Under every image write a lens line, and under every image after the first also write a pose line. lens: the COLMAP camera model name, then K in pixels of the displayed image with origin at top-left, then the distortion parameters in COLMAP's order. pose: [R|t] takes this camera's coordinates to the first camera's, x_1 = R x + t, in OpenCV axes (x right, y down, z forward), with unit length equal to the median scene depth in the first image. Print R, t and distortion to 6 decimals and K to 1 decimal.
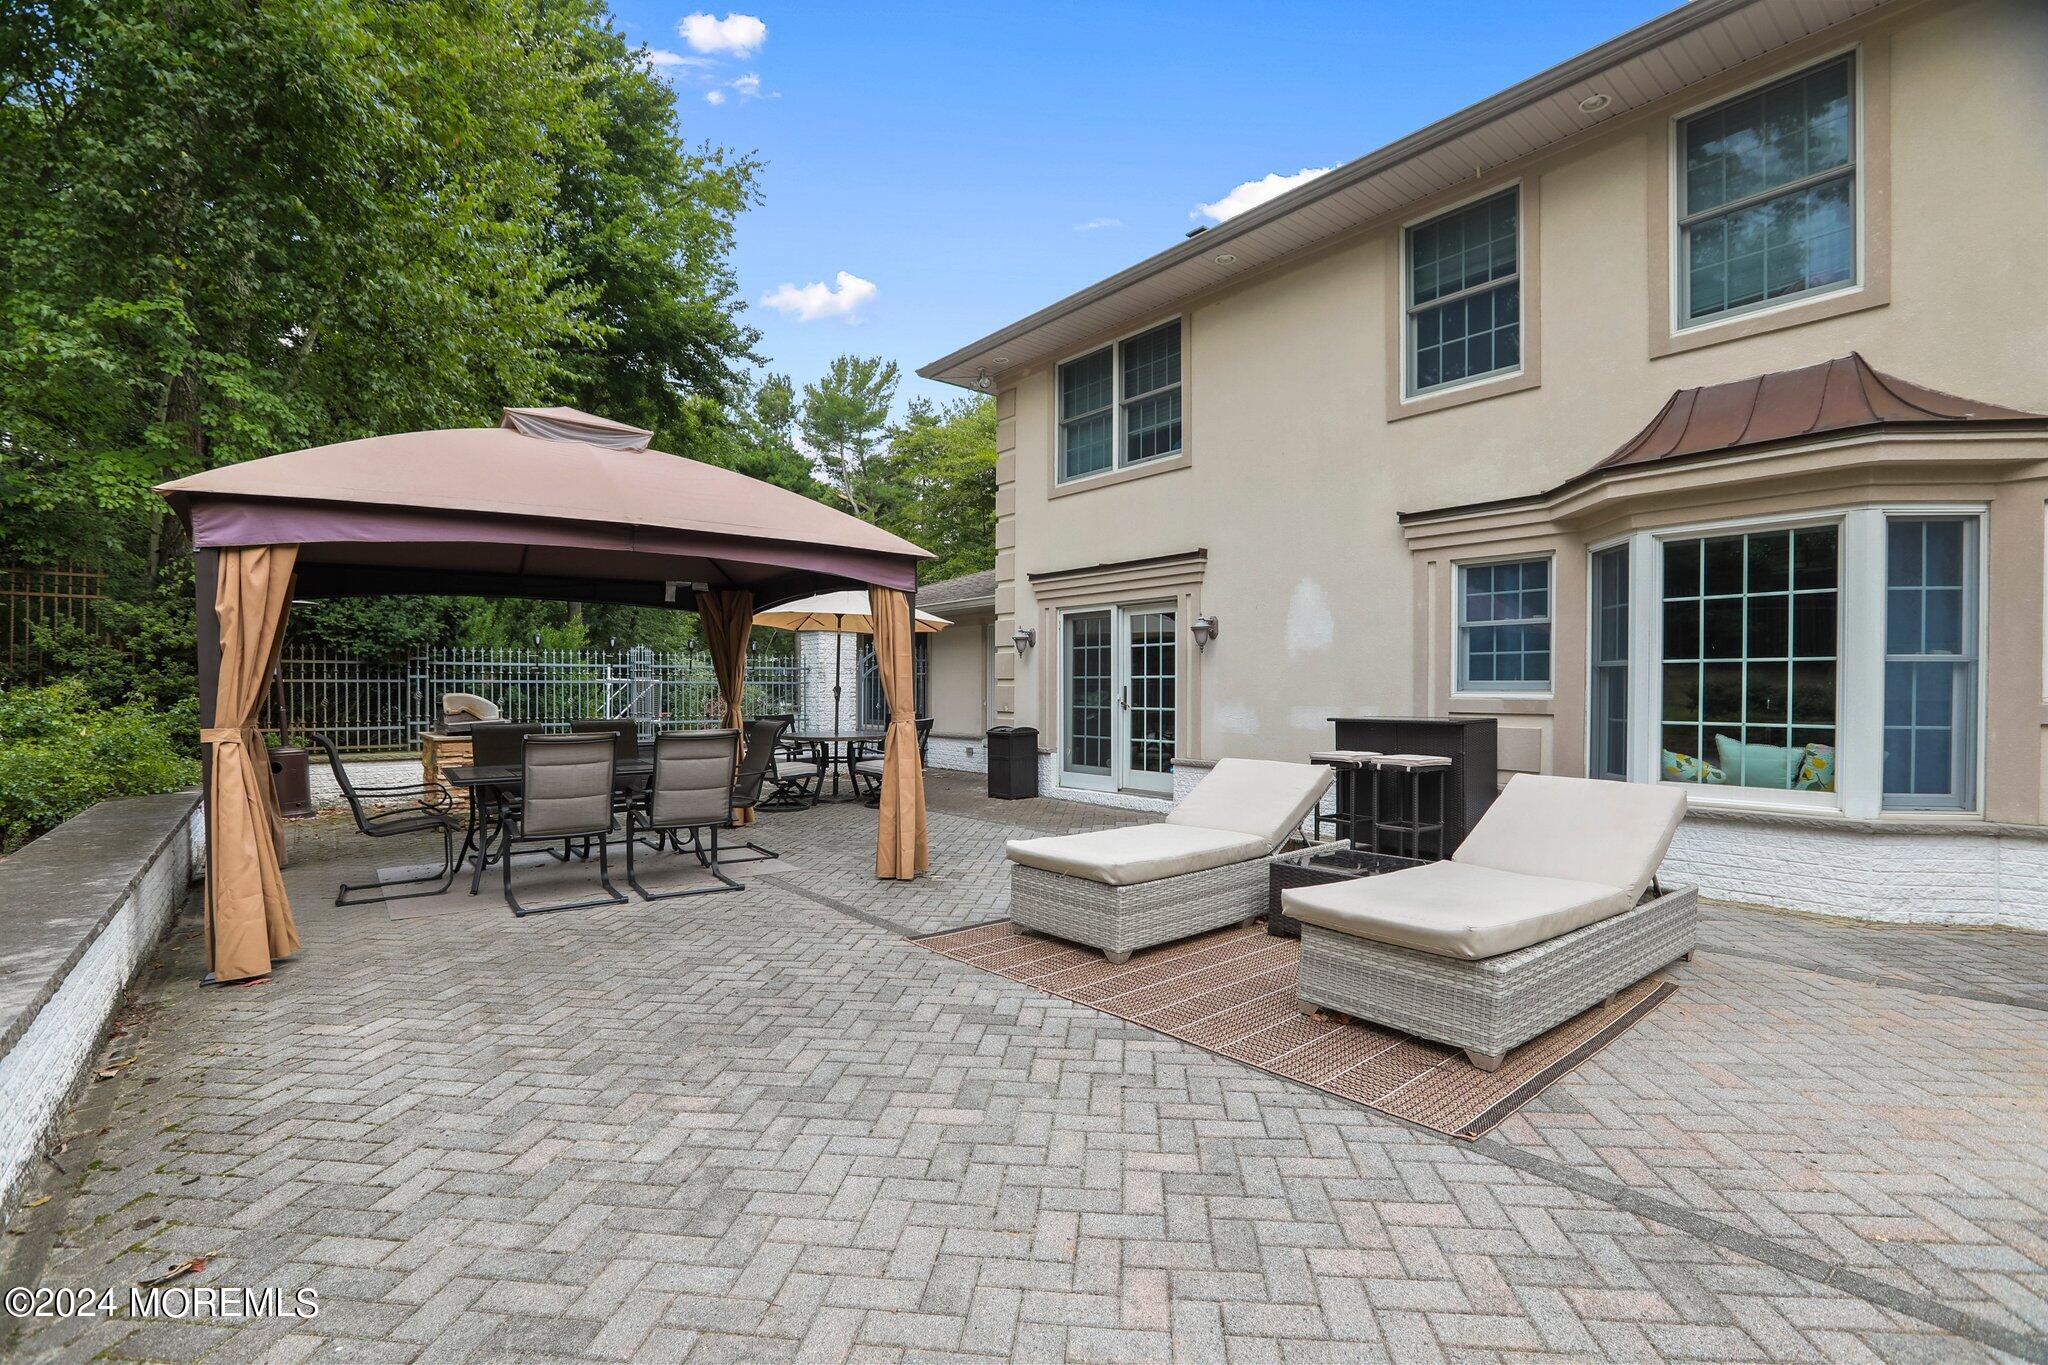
lens RADIAL K [[943.0, 0, 1017.0], [0, 943.0, 687.9], [0, 0, 1]] dist [-0.043694, 0.008452]
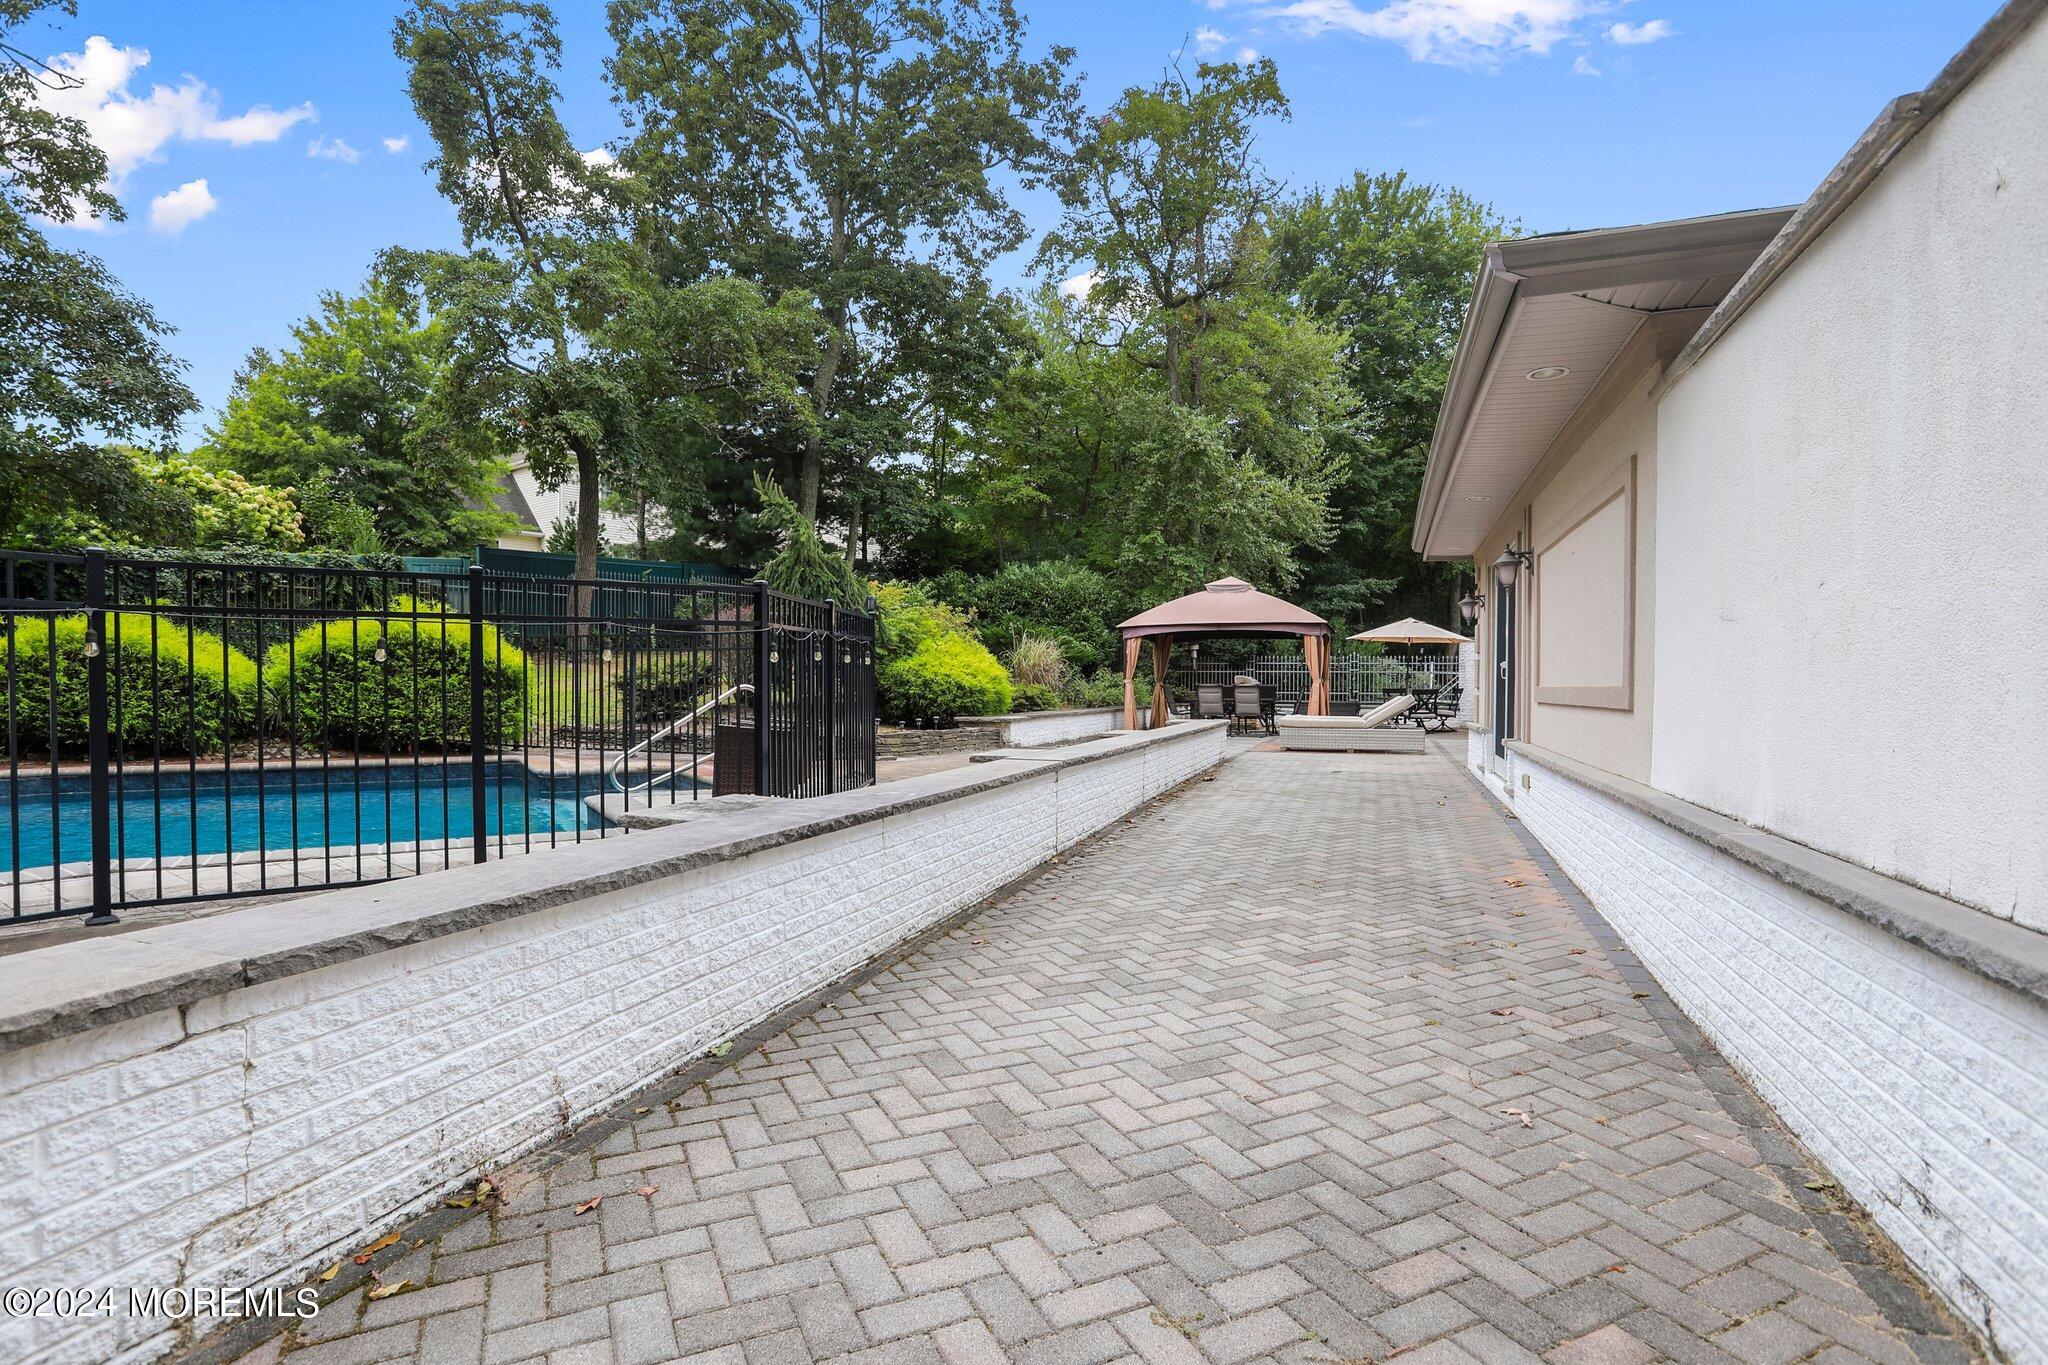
lens RADIAL K [[1049.3, 0, 1023.4], [0, 1049.3, 688.3], [0, 0, 1]] dist [-0.000044, 0.000000]
pose [[0.534477, 0.007705, -0.845148, 2.110470], [-0.007020, 0.999964, 0.004677, 0.043575], [0.845154, 0.003434, 0.534513, -1.428756]]
